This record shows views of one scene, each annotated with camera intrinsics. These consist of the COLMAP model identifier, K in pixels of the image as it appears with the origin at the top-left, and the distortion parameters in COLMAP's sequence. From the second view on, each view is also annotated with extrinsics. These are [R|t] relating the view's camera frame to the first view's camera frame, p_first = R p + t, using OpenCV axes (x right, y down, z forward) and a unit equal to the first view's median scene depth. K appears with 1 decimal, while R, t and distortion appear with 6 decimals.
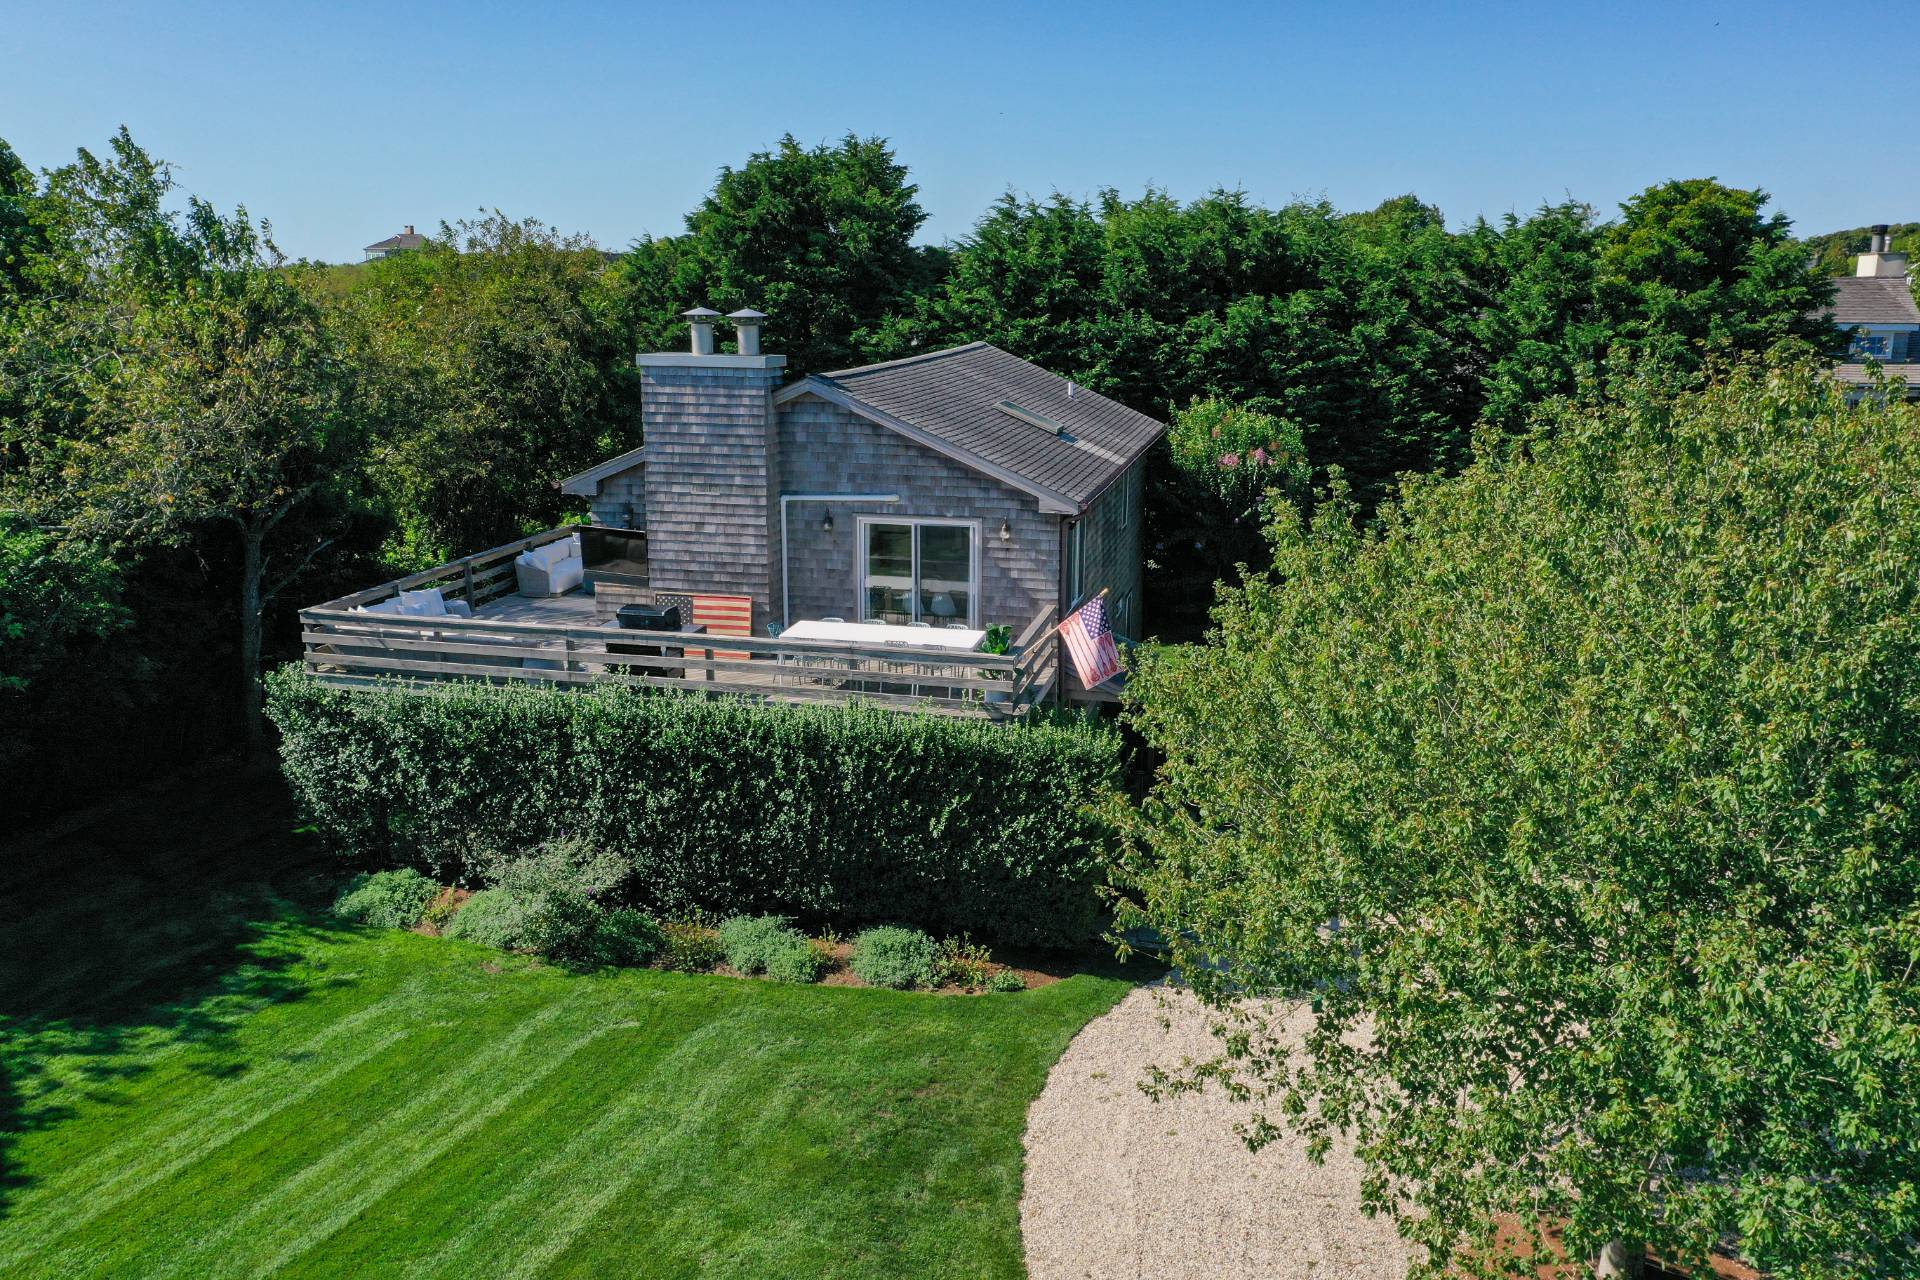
lens RADIAL K [[1485.6, 0, 963.5], [0, 1485.6, 613.7], [0, 0, 1]] dist [-0.002149, -0.001248]
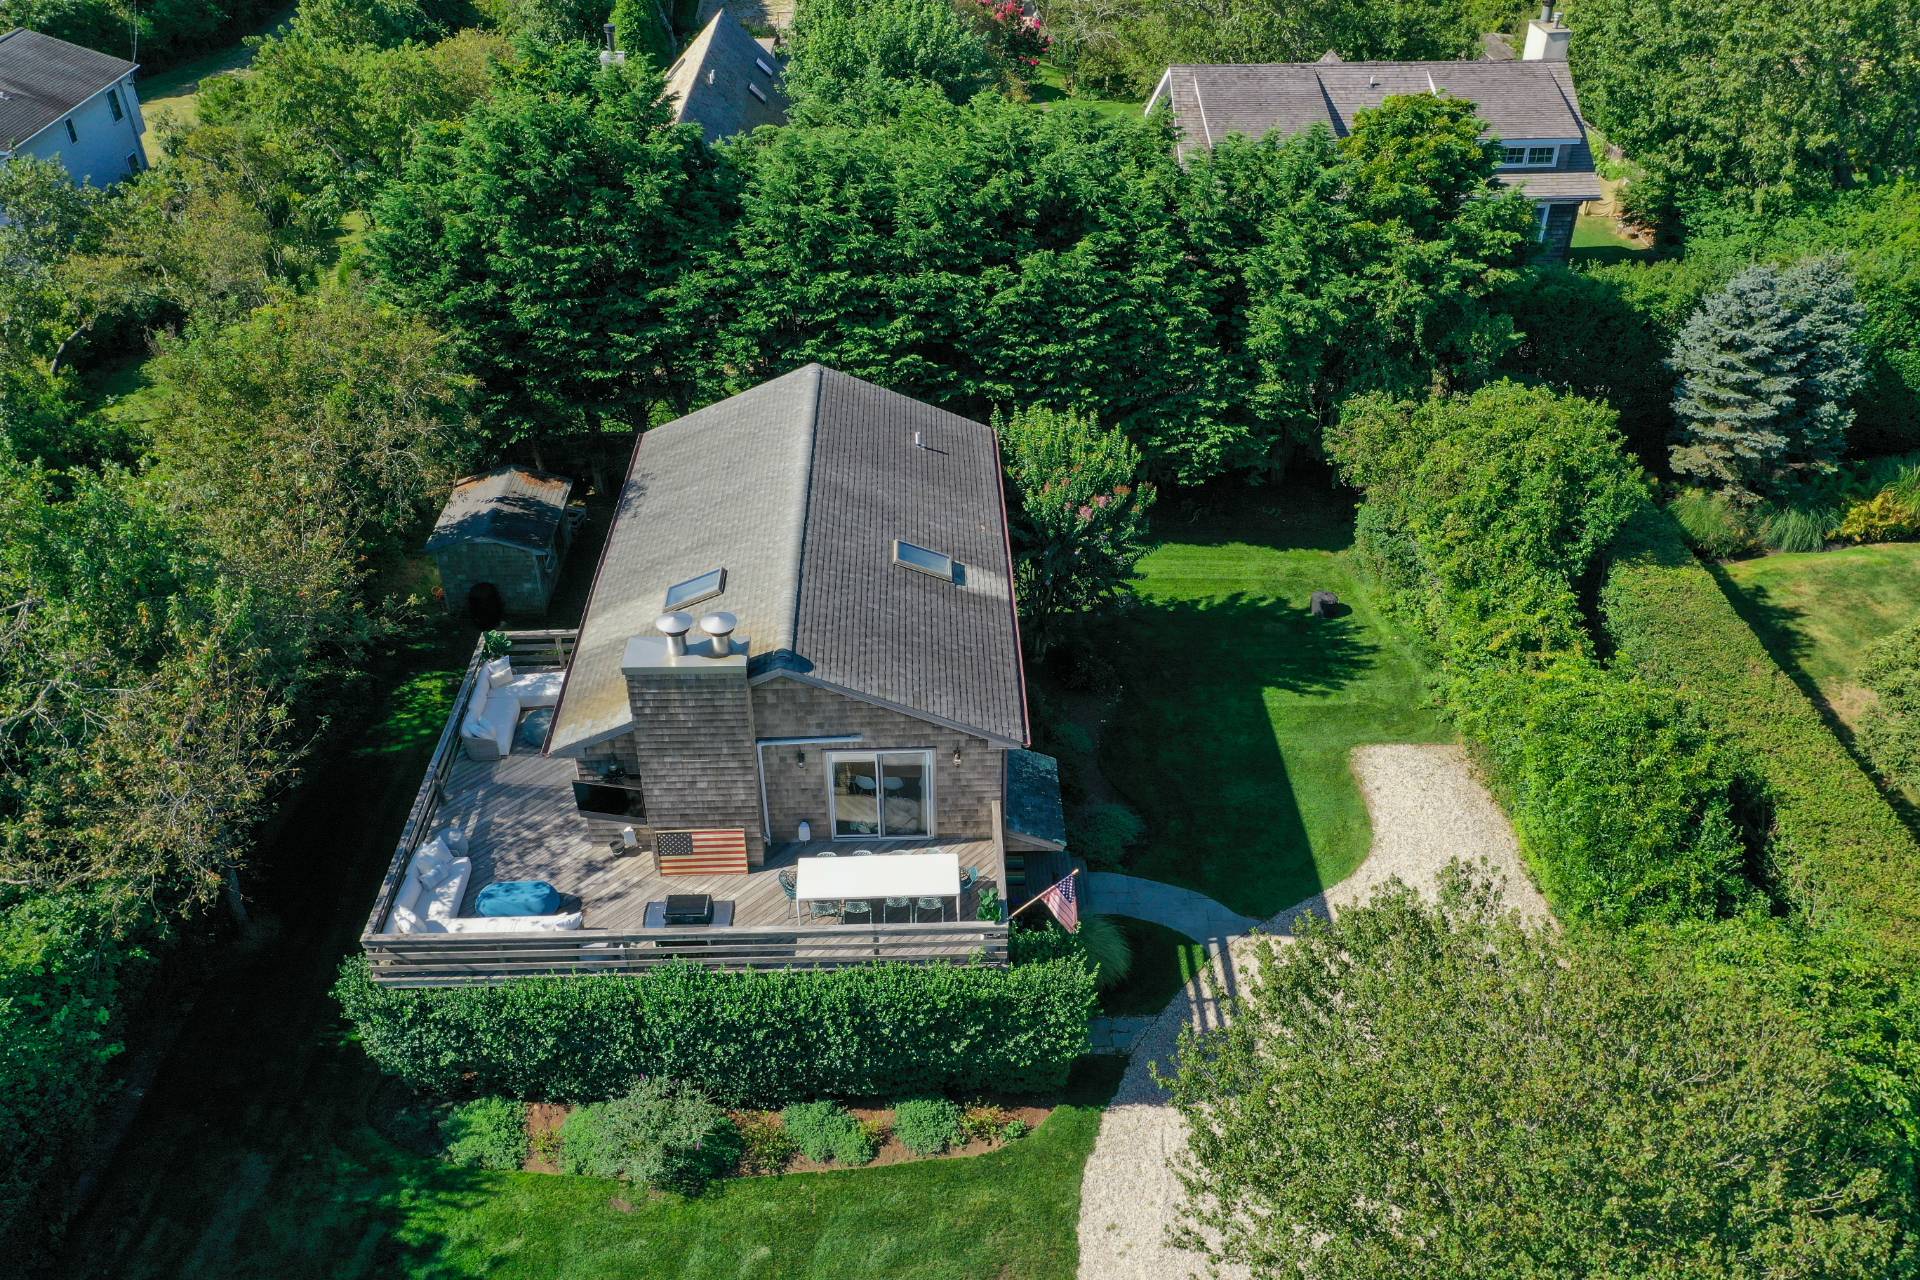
lens RADIAL K [[1485.6, 0, 963.5], [0, 1485.6, 613.7], [0, 0, 1]] dist [-0.002149, -0.001248]
pose [[0.965648, -0.149385, 0.212620, -0.216743], [0.064653, 0.930625, 0.360217, -0.630406], [-0.251681, -0.334097, 0.908315, -0.053252]]
